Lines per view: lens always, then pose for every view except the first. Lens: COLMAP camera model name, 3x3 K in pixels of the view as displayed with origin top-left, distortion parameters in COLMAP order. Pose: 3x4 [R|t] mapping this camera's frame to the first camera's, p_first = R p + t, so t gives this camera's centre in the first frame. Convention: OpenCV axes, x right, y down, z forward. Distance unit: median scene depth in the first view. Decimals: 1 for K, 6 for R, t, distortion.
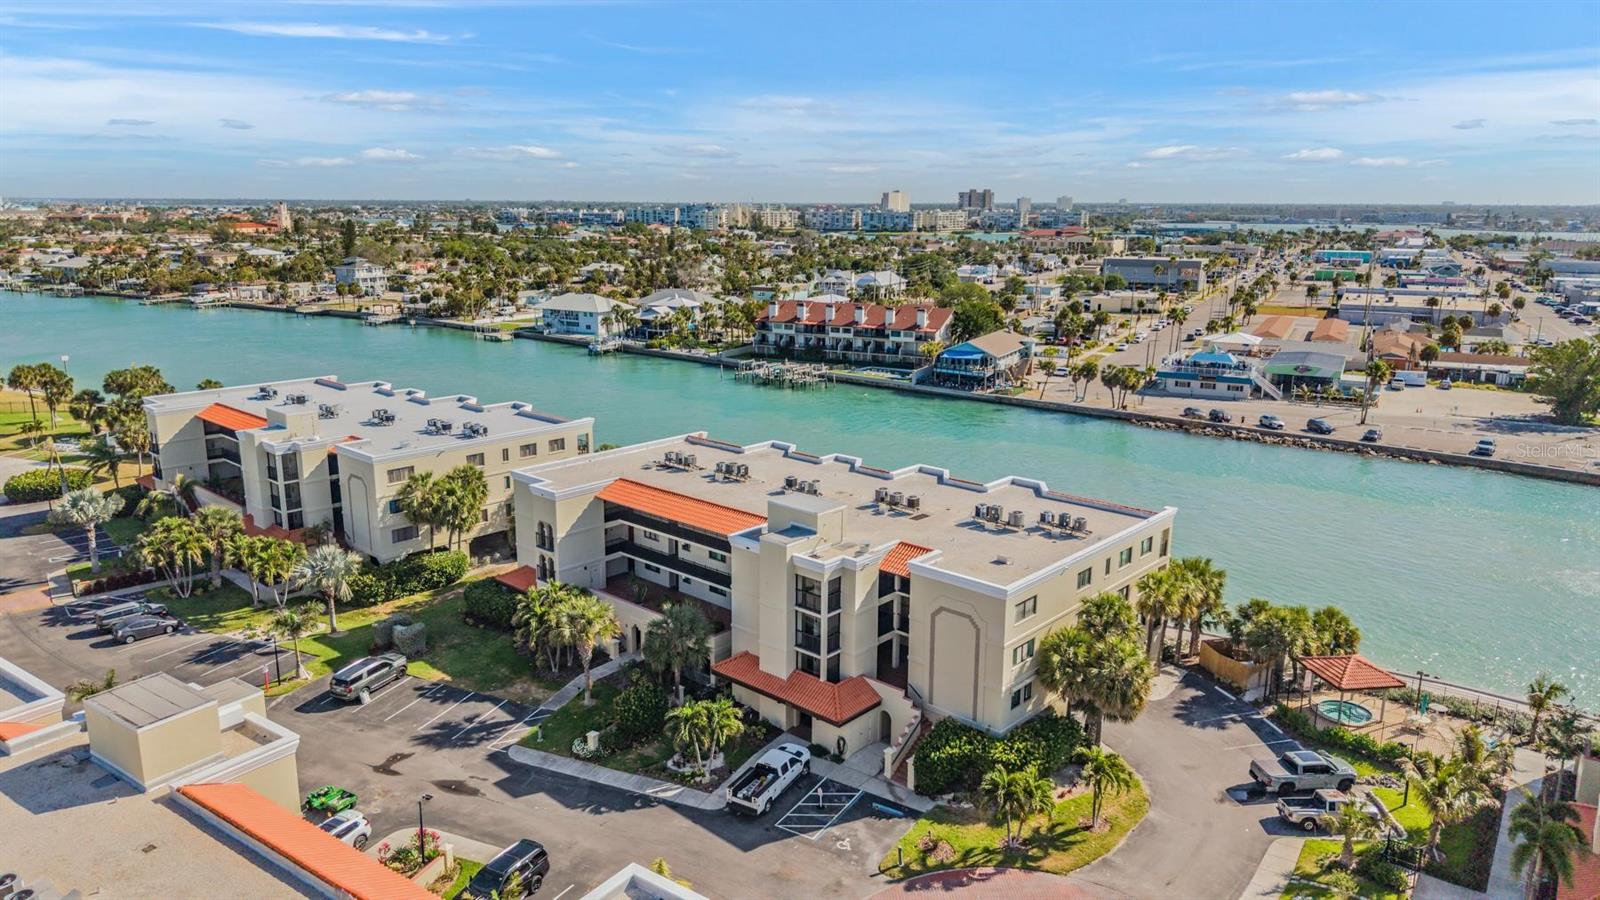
lens RADIAL K [[1064.9, 0, 781.5], [0, 1064.9, 447.7], [0, 0, 1]] dist [0.020144, -0.003628]
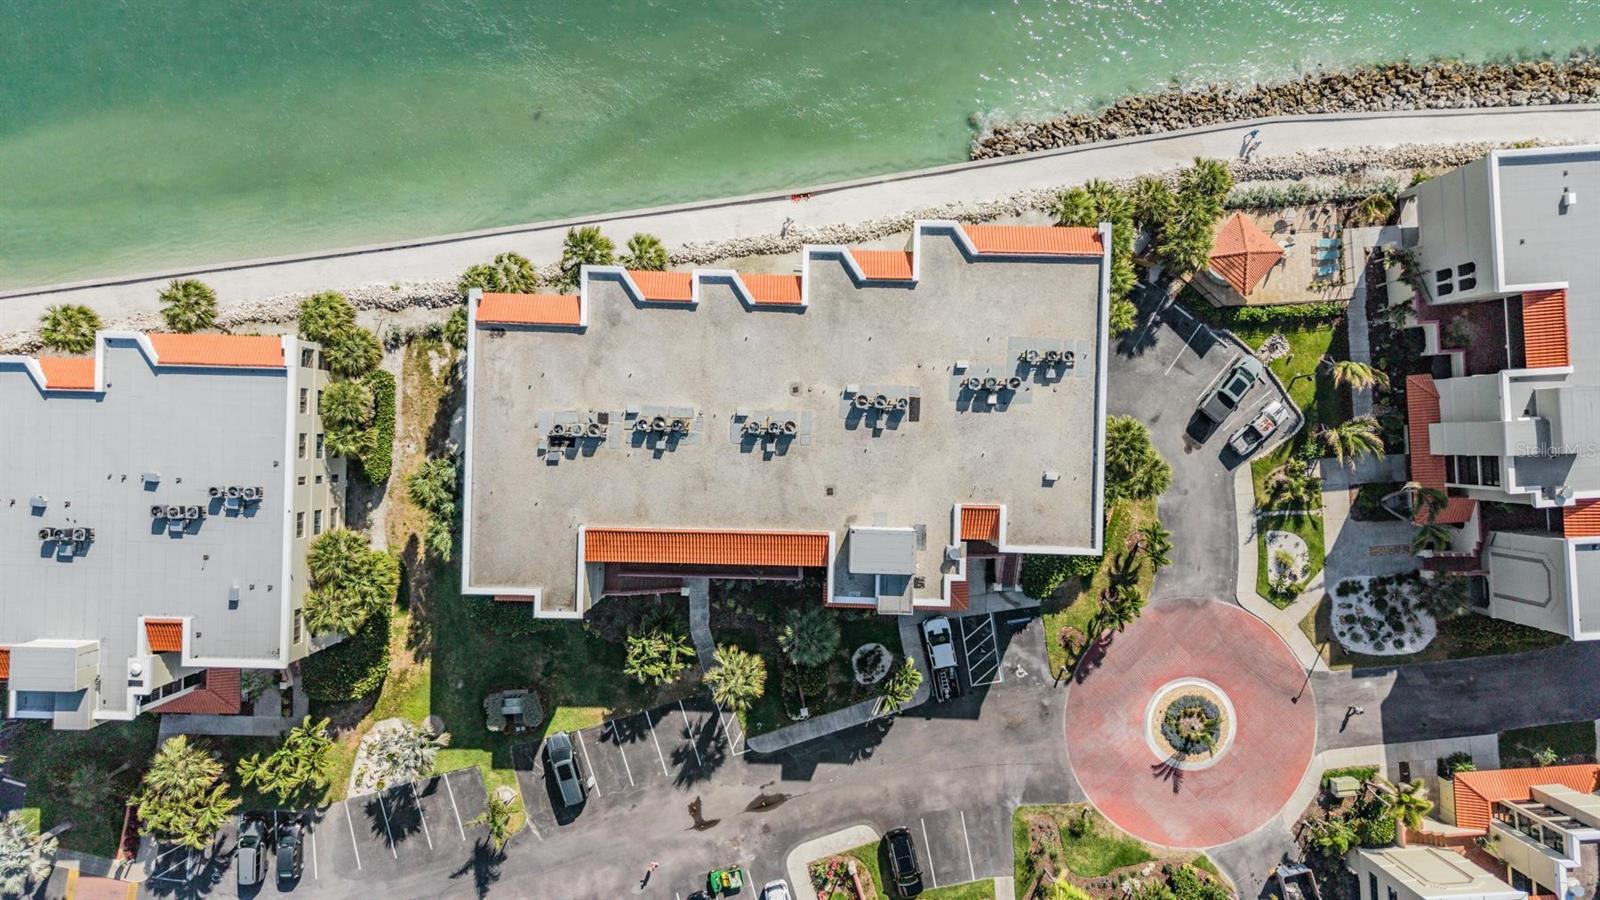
lens RADIAL K [[1065.0, 0, 805.7], [0, 1065.0, 408.6], [0, 0, 1]] dist [0.002978, 0.001453]
pose [[0.753342, -0.657610, -0.004911, 0.028310], [0.155684, 0.171082, 0.972879, -0.416870], [-0.638935, -0.733675, 0.231263, 0.390057]]
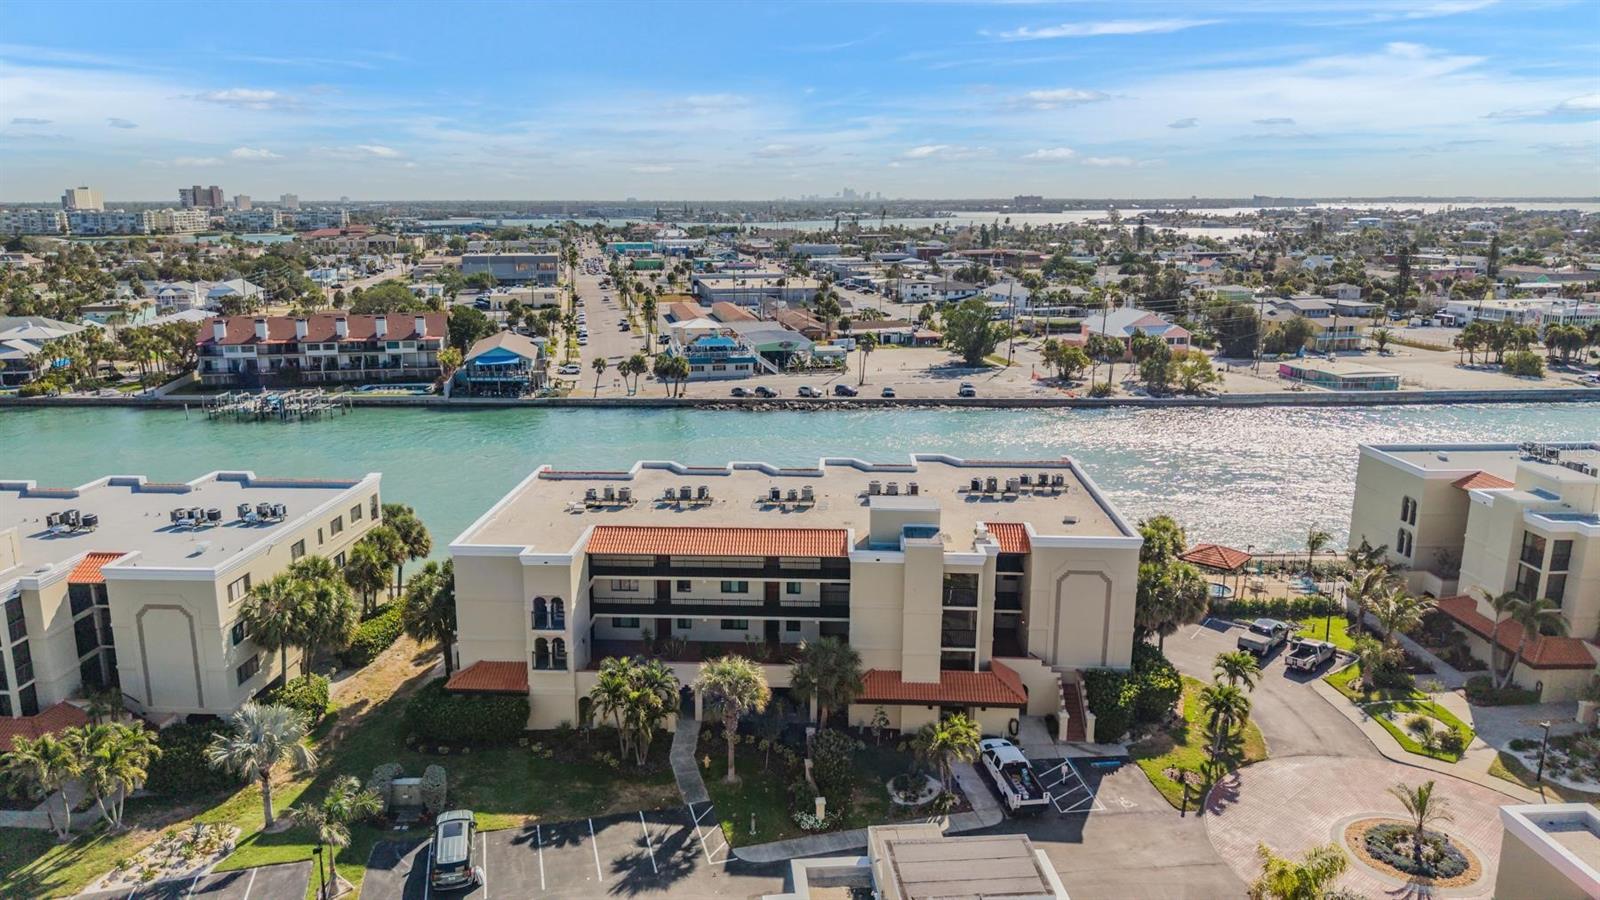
lens RADIAL K [[1061.1, 0, 772.0], [0, 1061.1, 468.4], [0, 0, 1]] dist [0.045404, -0.053801]
pose [[0.779139, -0.159938, 0.606105, -0.280328], [0.147474, 0.986532, 0.070748, -0.028601], [-0.609257, 0.034263, 0.792232, 0.127639]]
